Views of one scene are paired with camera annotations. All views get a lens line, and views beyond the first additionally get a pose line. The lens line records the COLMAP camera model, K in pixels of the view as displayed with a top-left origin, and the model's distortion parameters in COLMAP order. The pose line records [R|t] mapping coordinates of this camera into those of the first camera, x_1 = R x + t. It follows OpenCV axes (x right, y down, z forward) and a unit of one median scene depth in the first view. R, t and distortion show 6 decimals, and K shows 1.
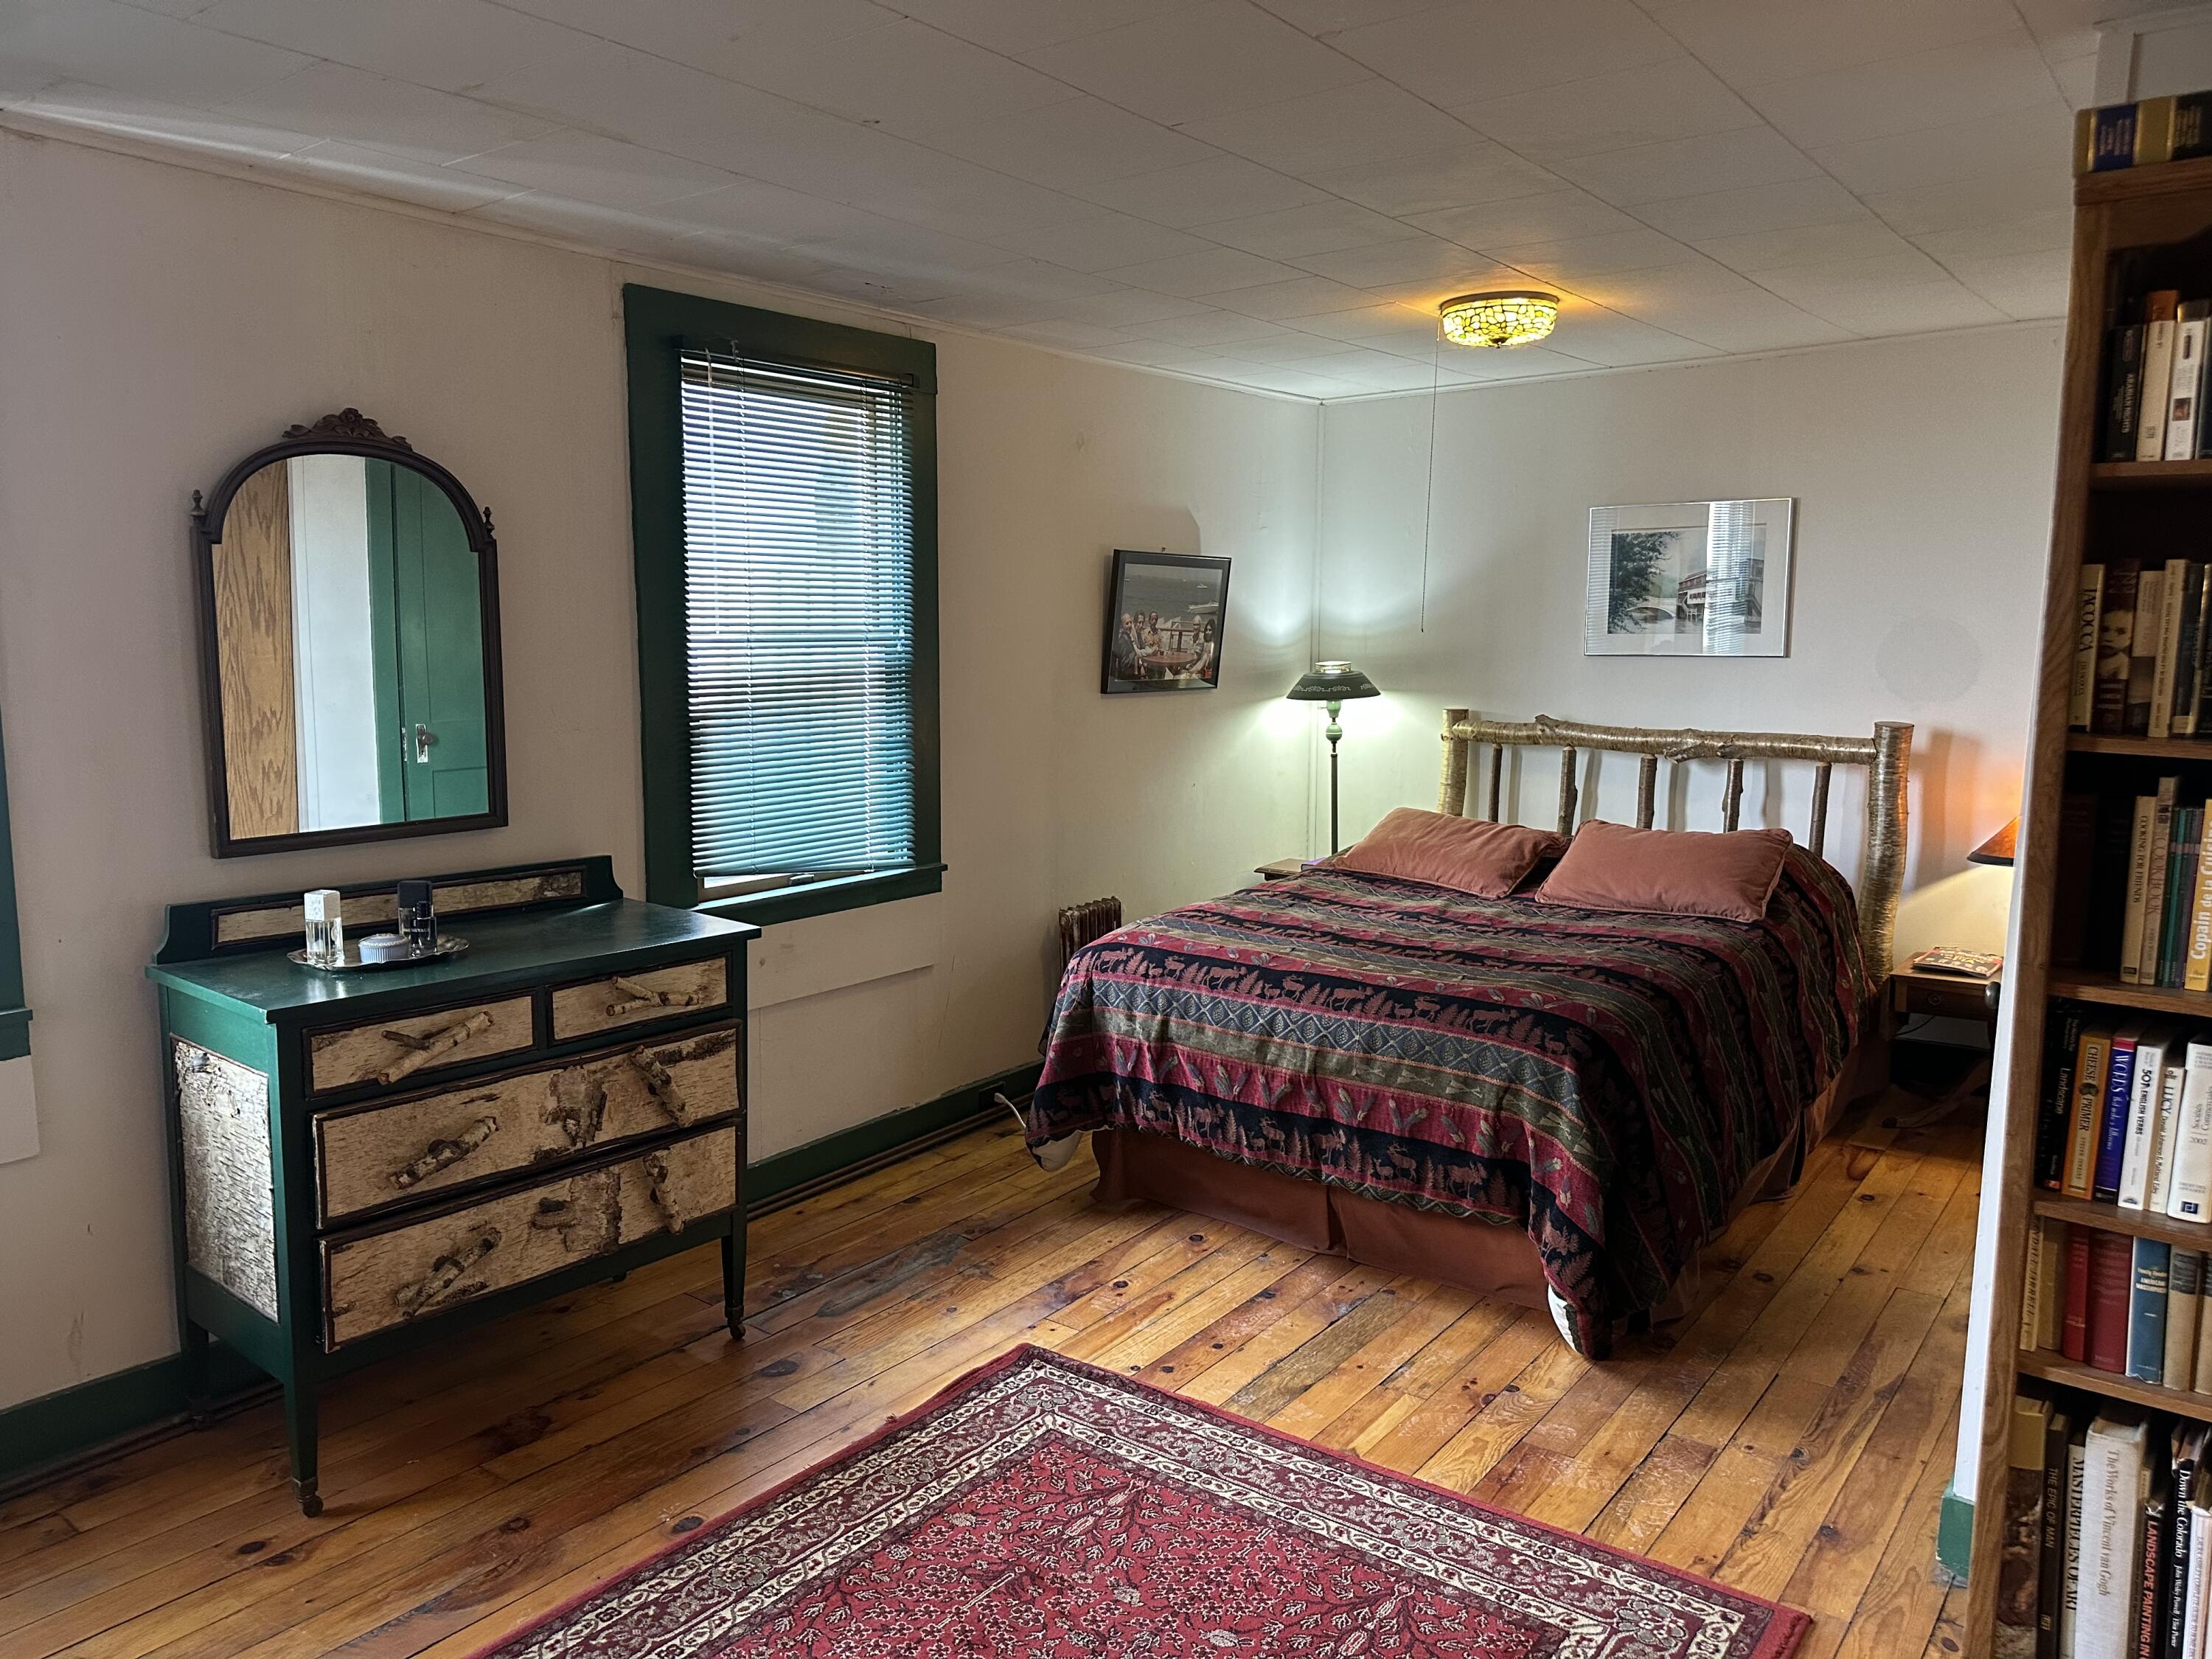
lens RADIAL K [[1557.9, 0, 1095.8], [0, 1557.9, 834.9], [0, 0, 1]] dist [0.131709, -0.148316]
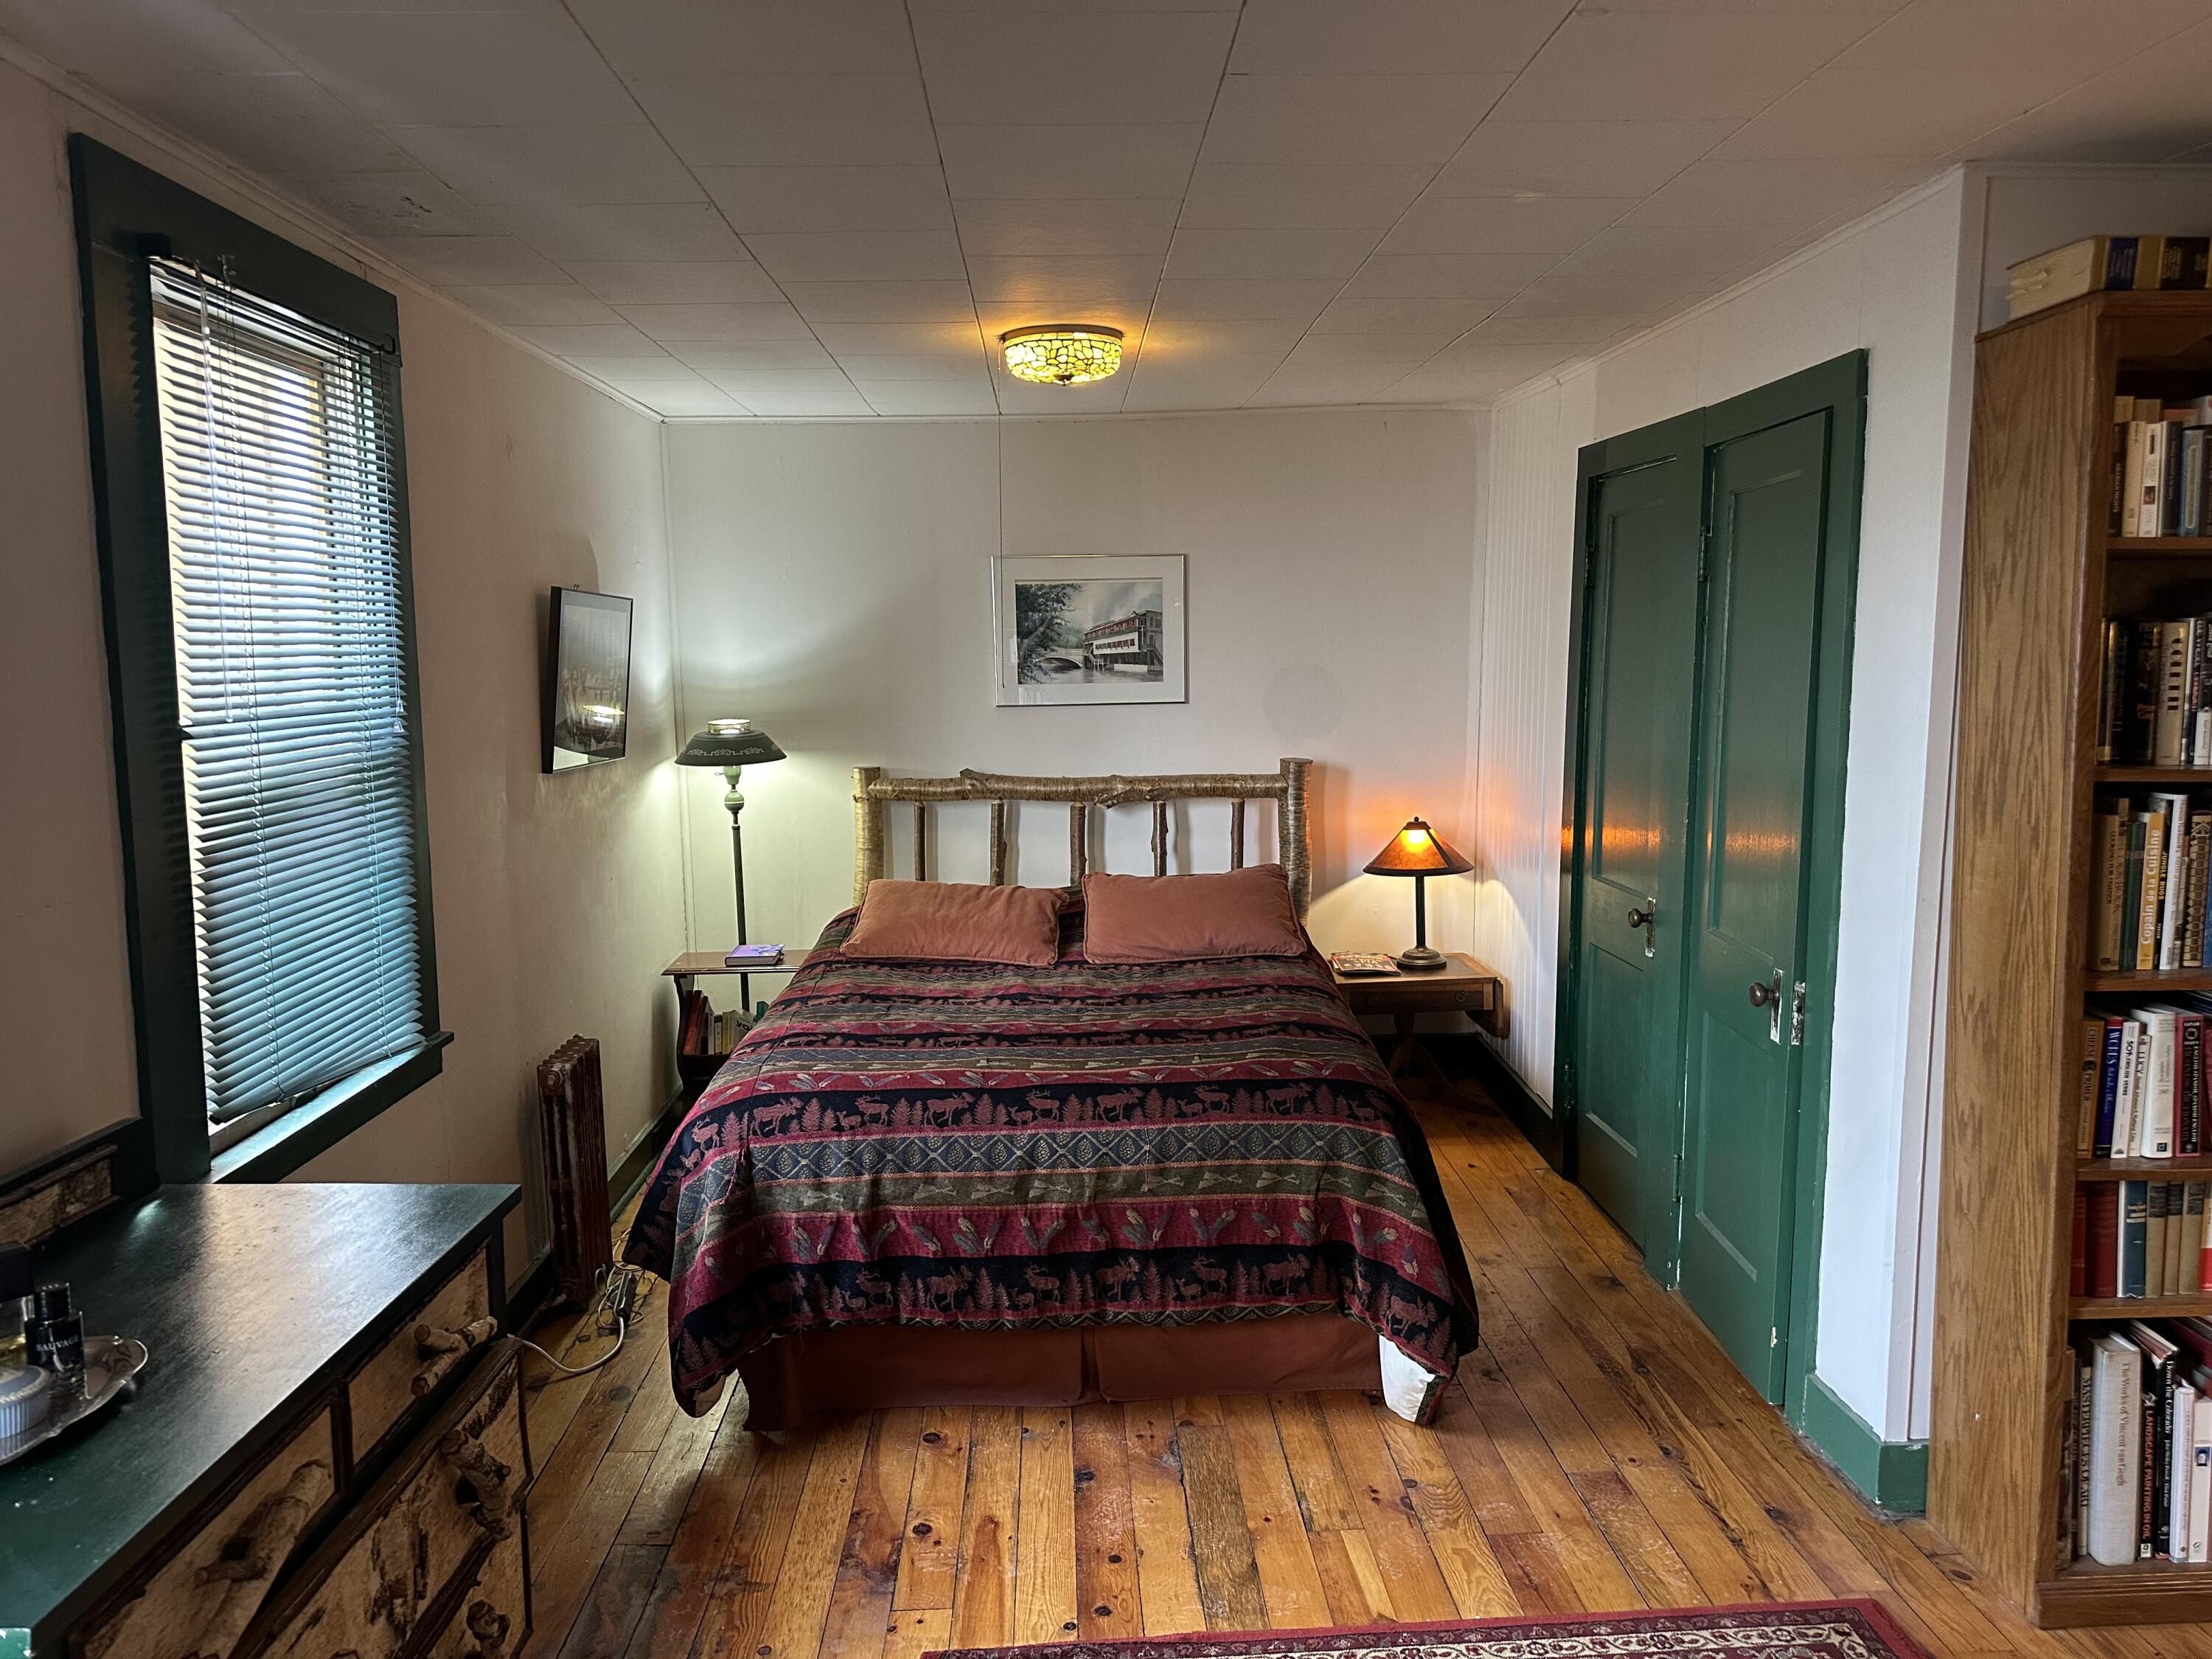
lens RADIAL K [[1557.9, 0, 1095.8], [0, 1557.9, 834.9], [0, 0, 1]] dist [0.131709, -0.148316]
pose [[0.760914, -0.088286, 0.642819, -0.385730], [0.103900, 0.994495, 0.013598, -0.057888], [-0.640480, 0.056442, 0.765898, 0.314886]]
